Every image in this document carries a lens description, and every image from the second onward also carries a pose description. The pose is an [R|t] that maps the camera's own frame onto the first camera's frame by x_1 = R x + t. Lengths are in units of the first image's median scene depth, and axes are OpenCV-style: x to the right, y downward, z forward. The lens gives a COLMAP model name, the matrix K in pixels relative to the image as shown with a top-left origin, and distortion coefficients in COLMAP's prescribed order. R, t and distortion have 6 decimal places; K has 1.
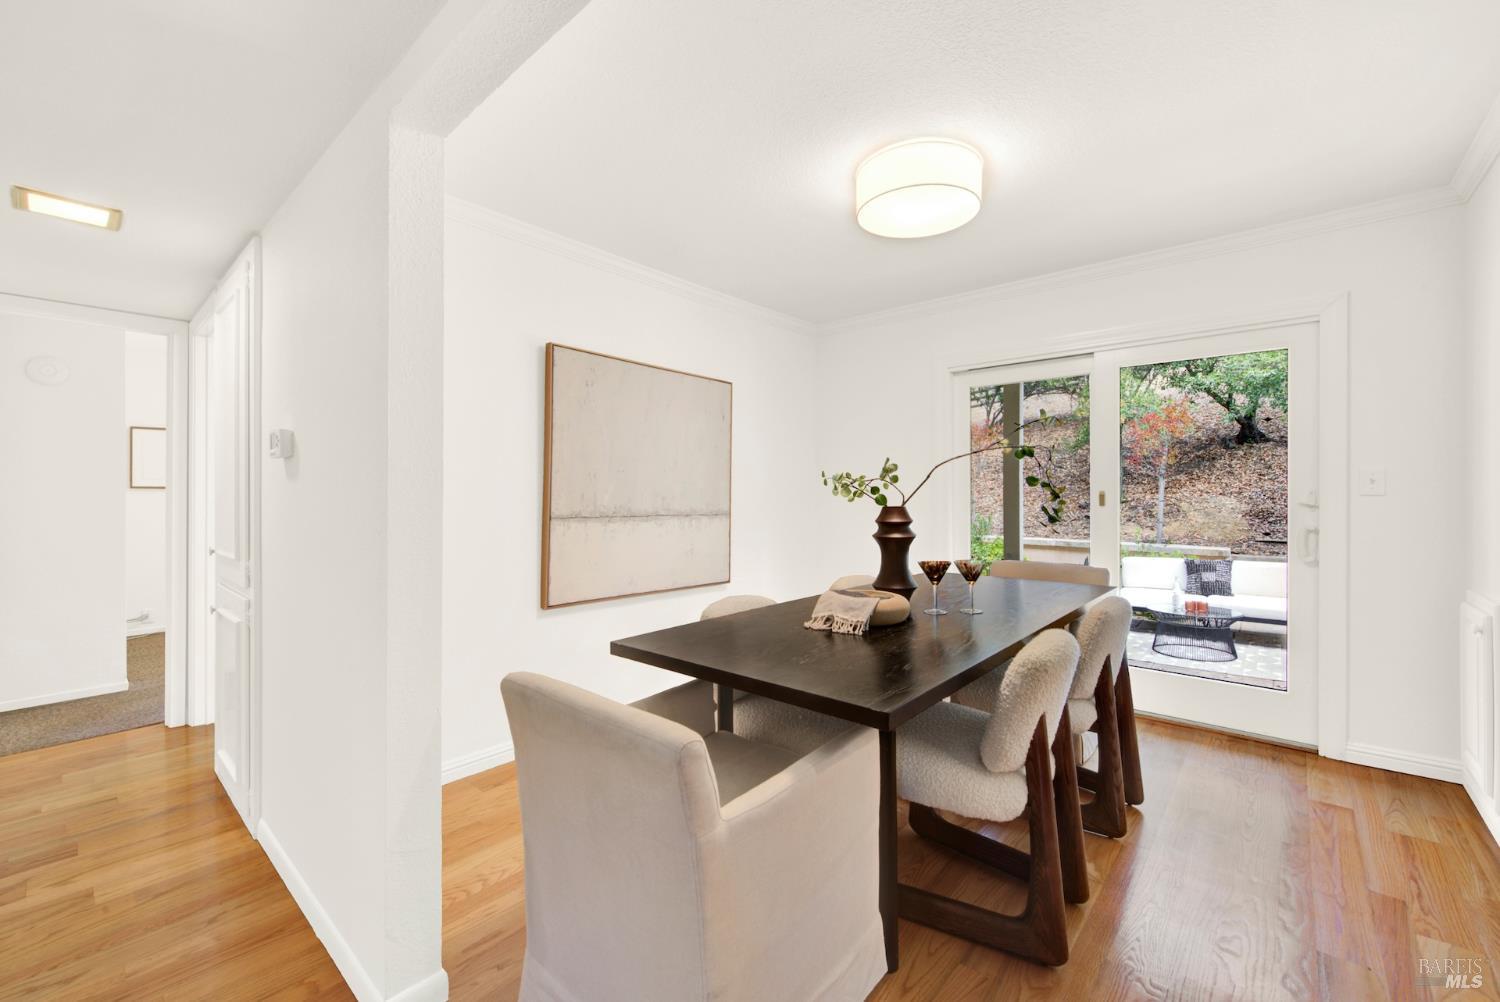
lens RADIAL K [[611.2, 0, 760.3], [0, 611.2, 495.0], [0, 0, 1]] dist [0.000738, -0.001023]
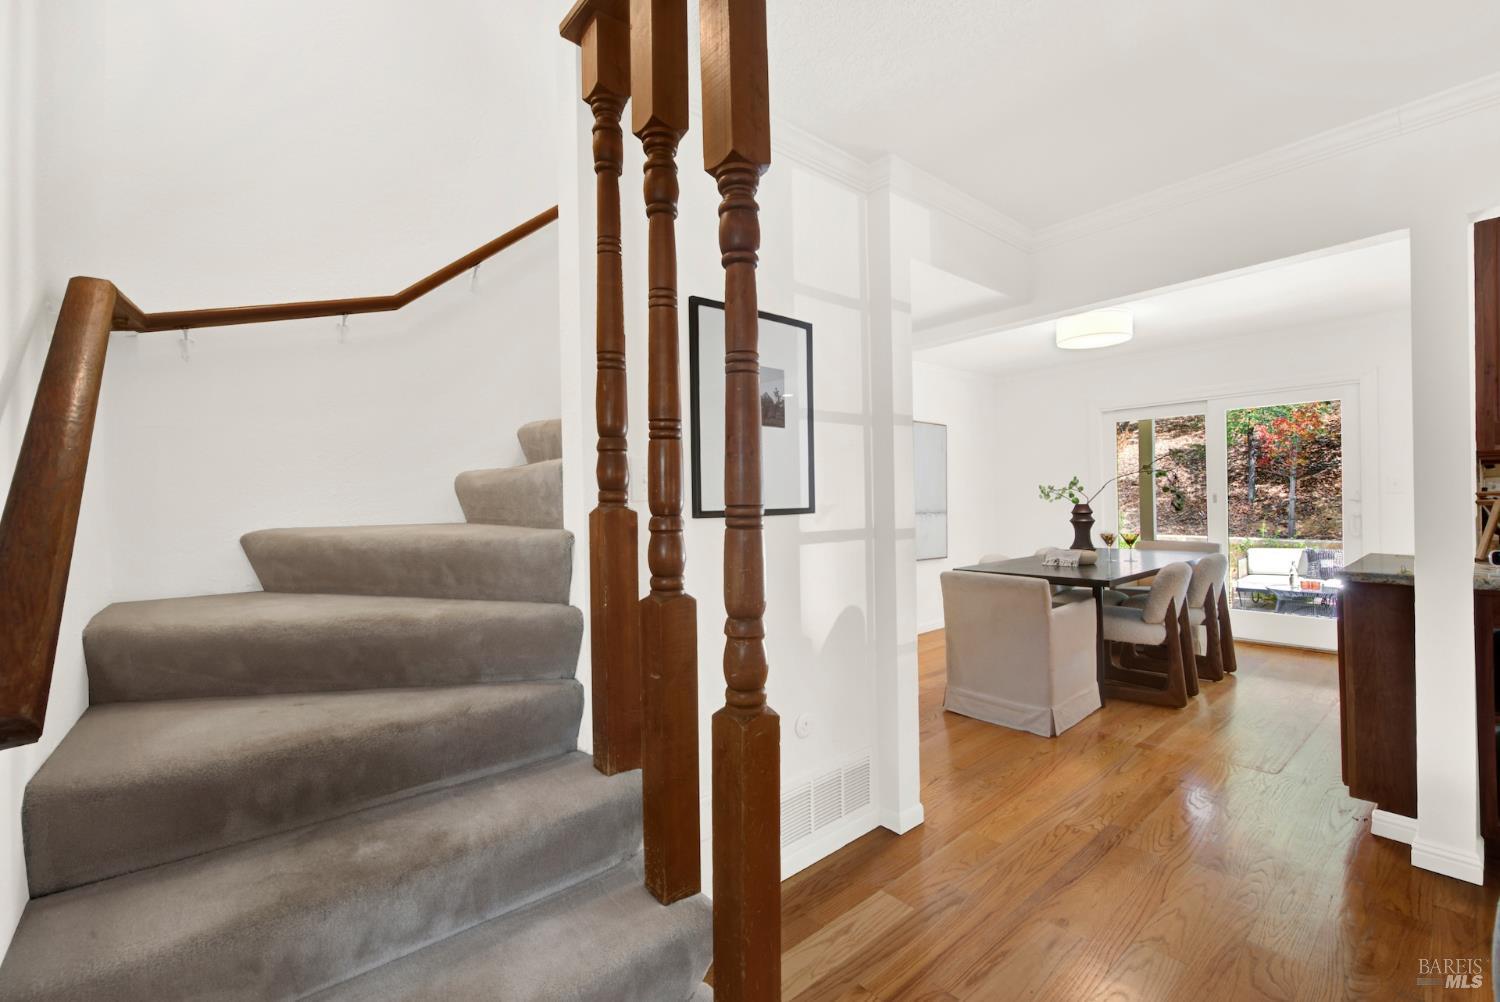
lens RADIAL K [[628.3, 0, 755.6], [0, 628.3, 503.3], [0, 0, 1]] dist [-0.000998, -0.000646]
pose [[0.988253, -0.014593, -0.152127, -0.388208], [0.015205, 0.999880, 0.002862, -0.003263], [0.152067, -0.005142, 0.988357, -0.841150]]
